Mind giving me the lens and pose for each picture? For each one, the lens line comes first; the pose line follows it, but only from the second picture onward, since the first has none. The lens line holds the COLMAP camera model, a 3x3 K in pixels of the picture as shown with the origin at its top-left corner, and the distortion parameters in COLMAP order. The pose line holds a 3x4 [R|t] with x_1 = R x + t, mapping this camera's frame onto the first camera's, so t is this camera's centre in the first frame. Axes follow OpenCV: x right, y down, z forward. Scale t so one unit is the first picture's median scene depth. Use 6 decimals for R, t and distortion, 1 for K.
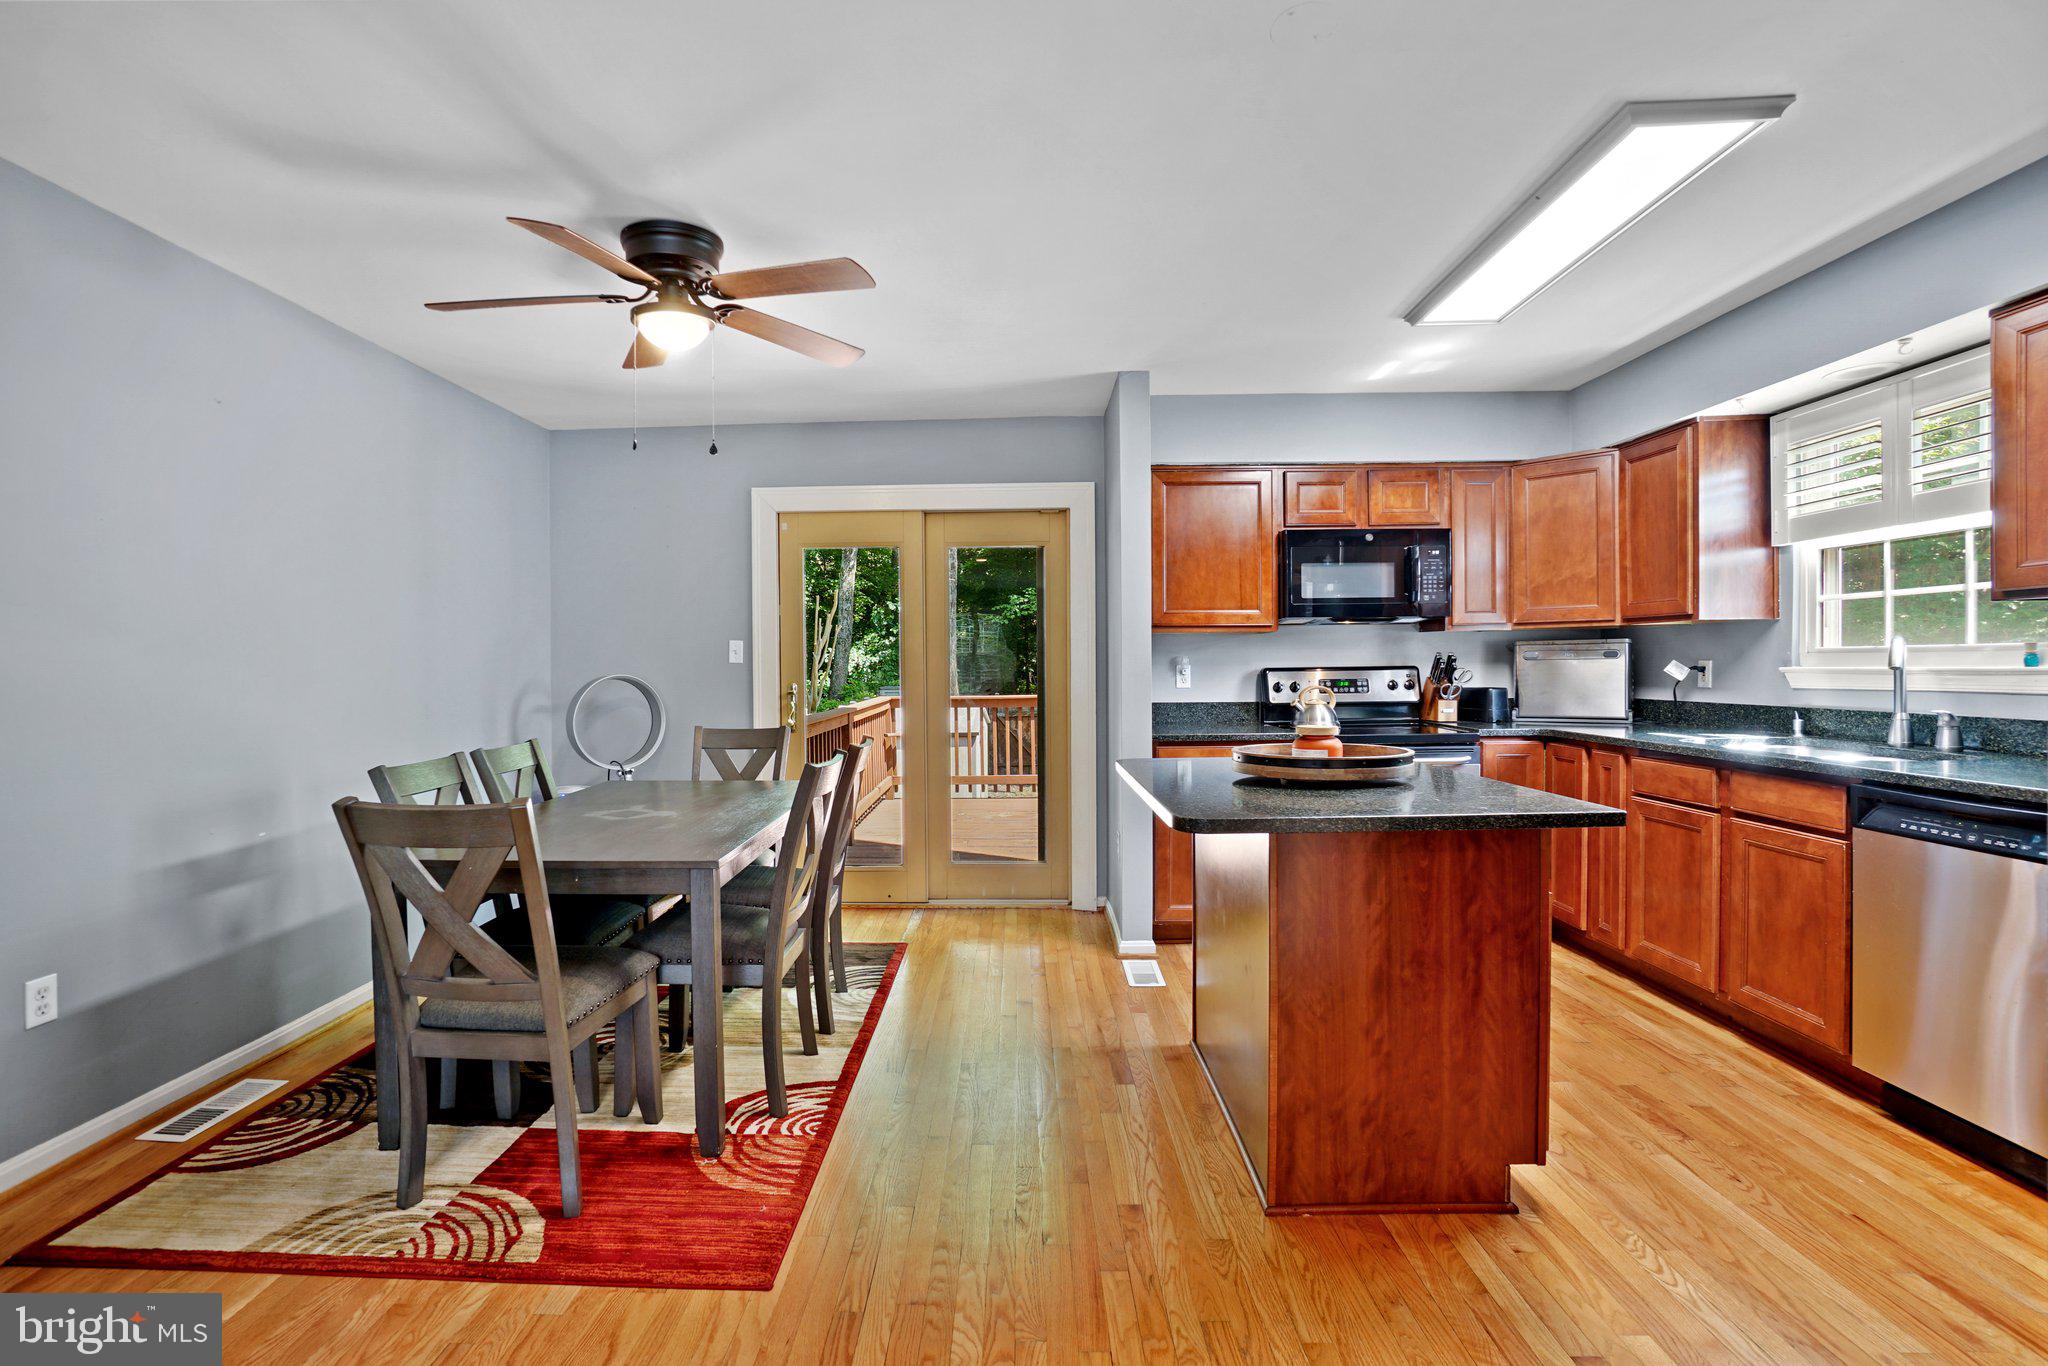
lens RADIAL K [[909.8, 0, 1018.0], [0, 909.8, 678.1], [0, 0, 1]] dist [-0.043546, 0.021345]
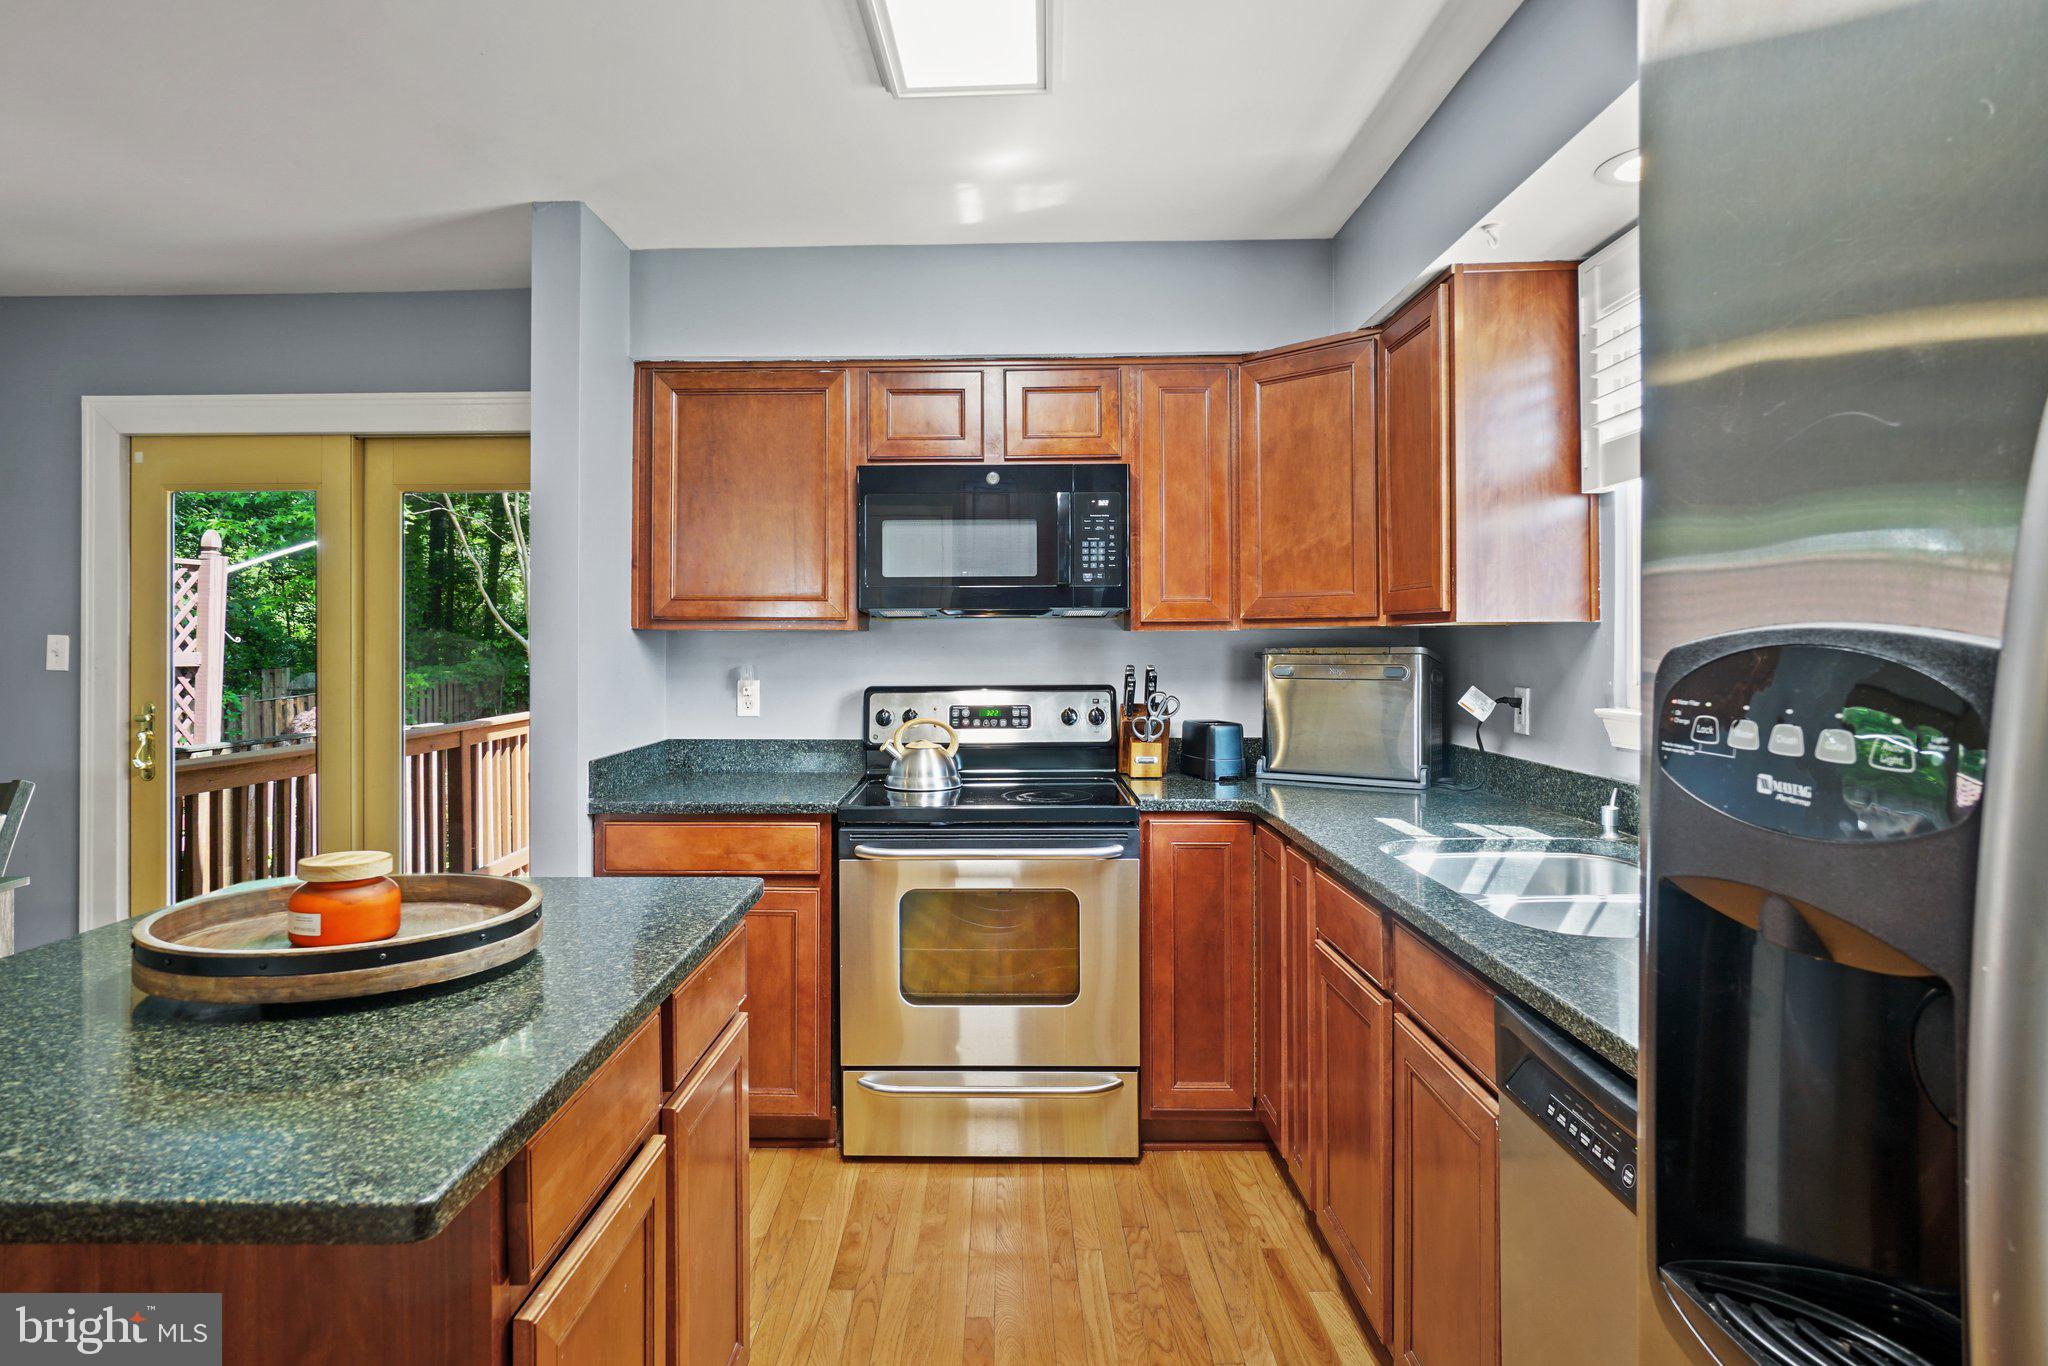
lens RADIAL K [[1141.3, 0, 990.5], [0, 1141.3, 640.8], [0, 0, 1]] dist [-0.002208, 0.000107]
pose [[0.999950, 0.006535, -0.007632, 0.425505], [-0.006658, 0.999847, -0.016204, -0.036109], [0.007525, 0.016254, 0.999840, 0.247151]]
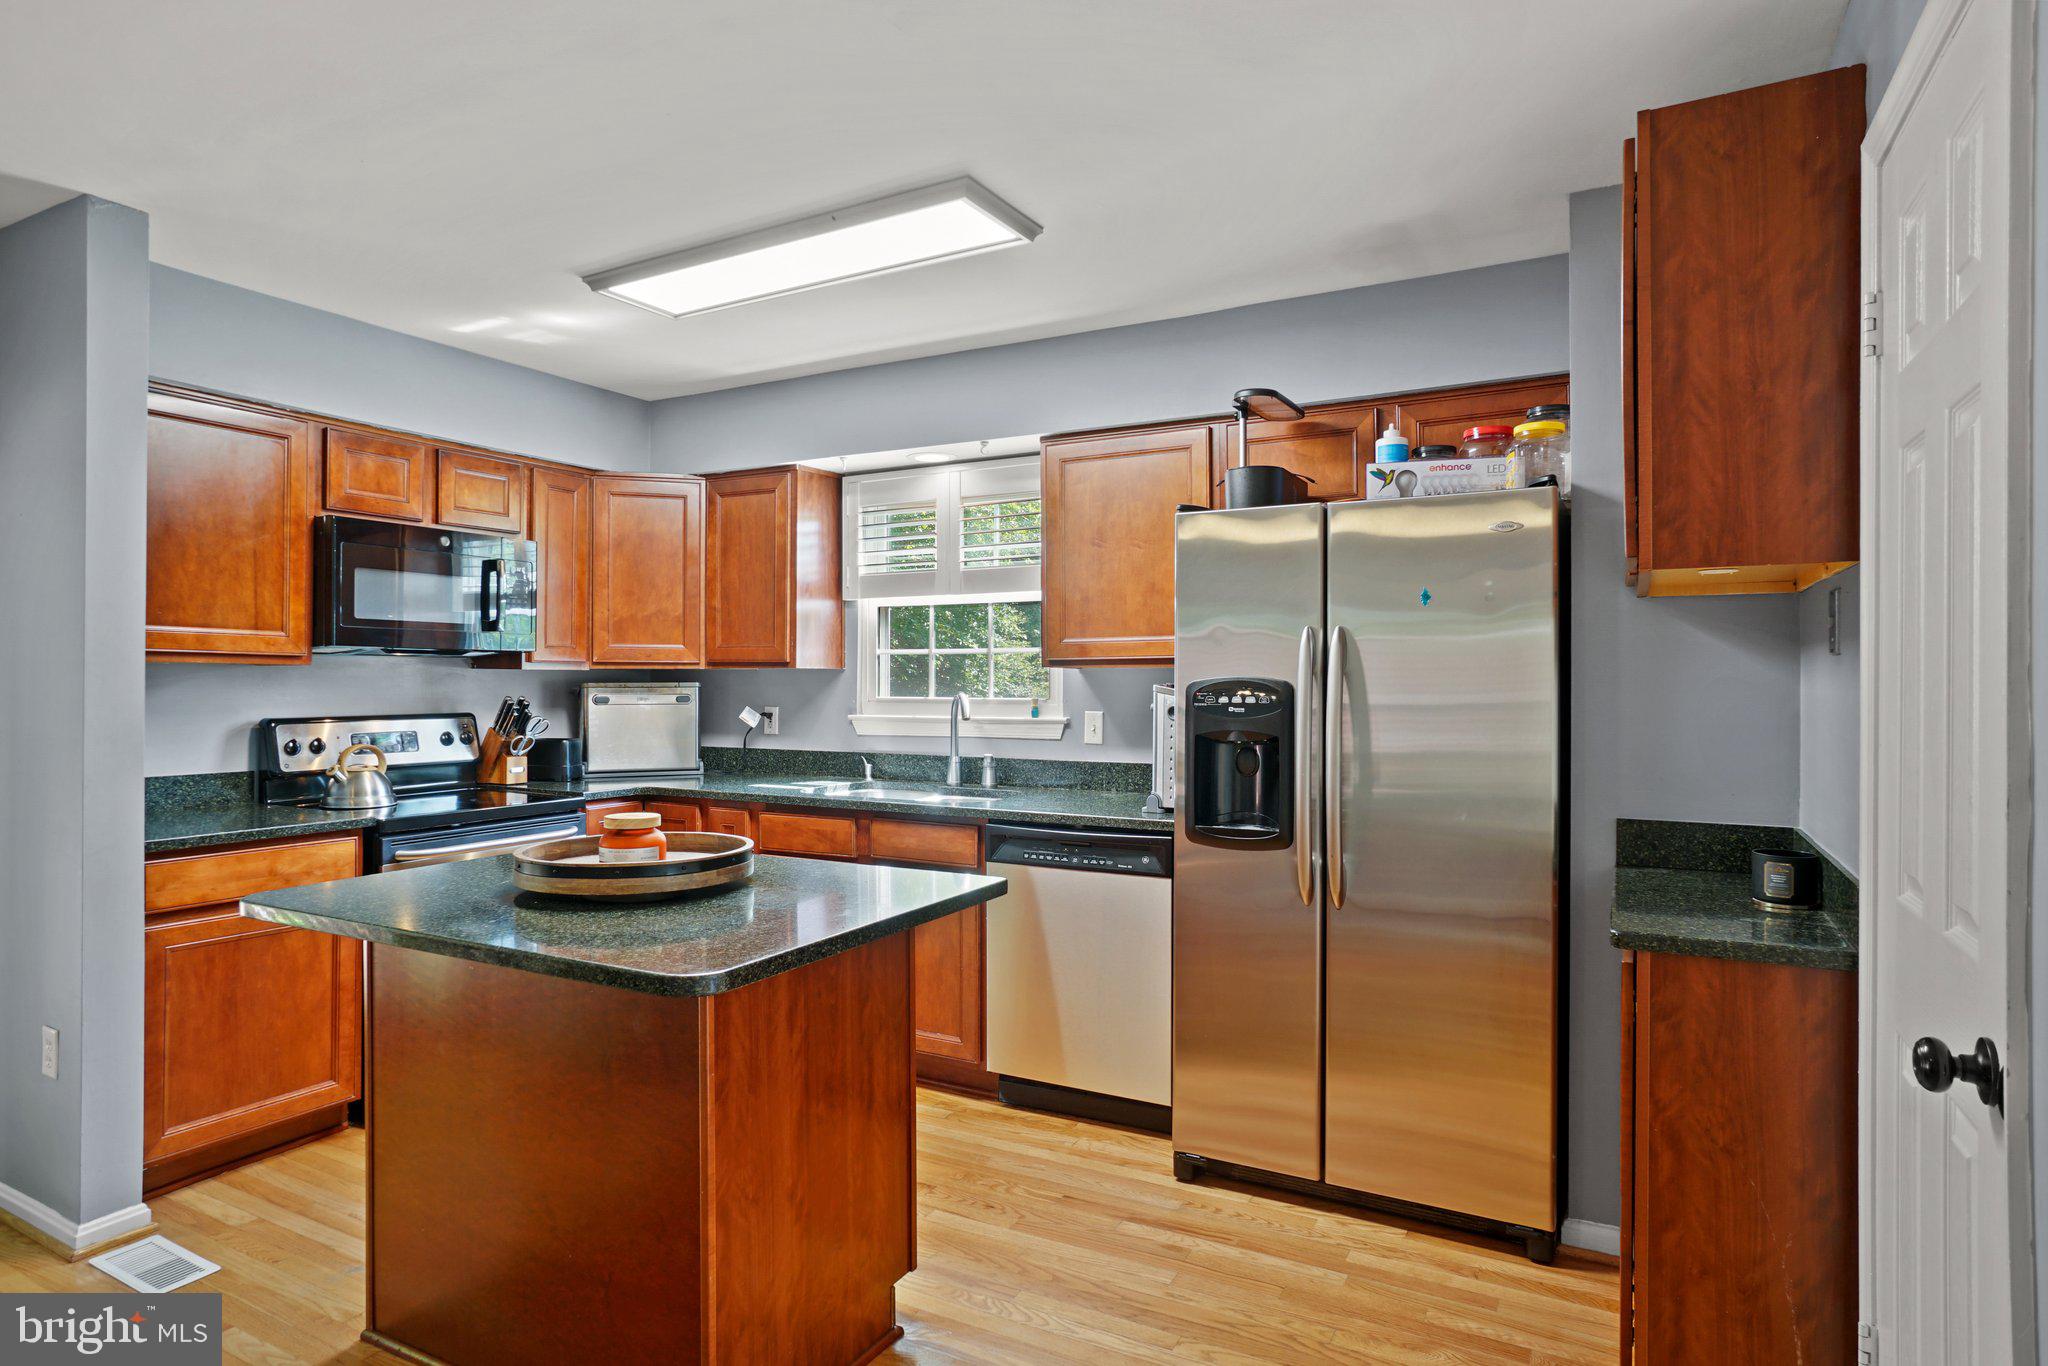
lens RADIAL K [[1142.5, 0, 969.7], [0, 1142.5, 682.0], [0, 0, 1]] dist [-0.005598, 0.000976]
pose [[0.492049, 0.011061, 0.870497, -0.225193], [0.005199, 0.999864, -0.015644, -0.026153], [-0.870552, 0.012223, 0.491925, 0.185519]]
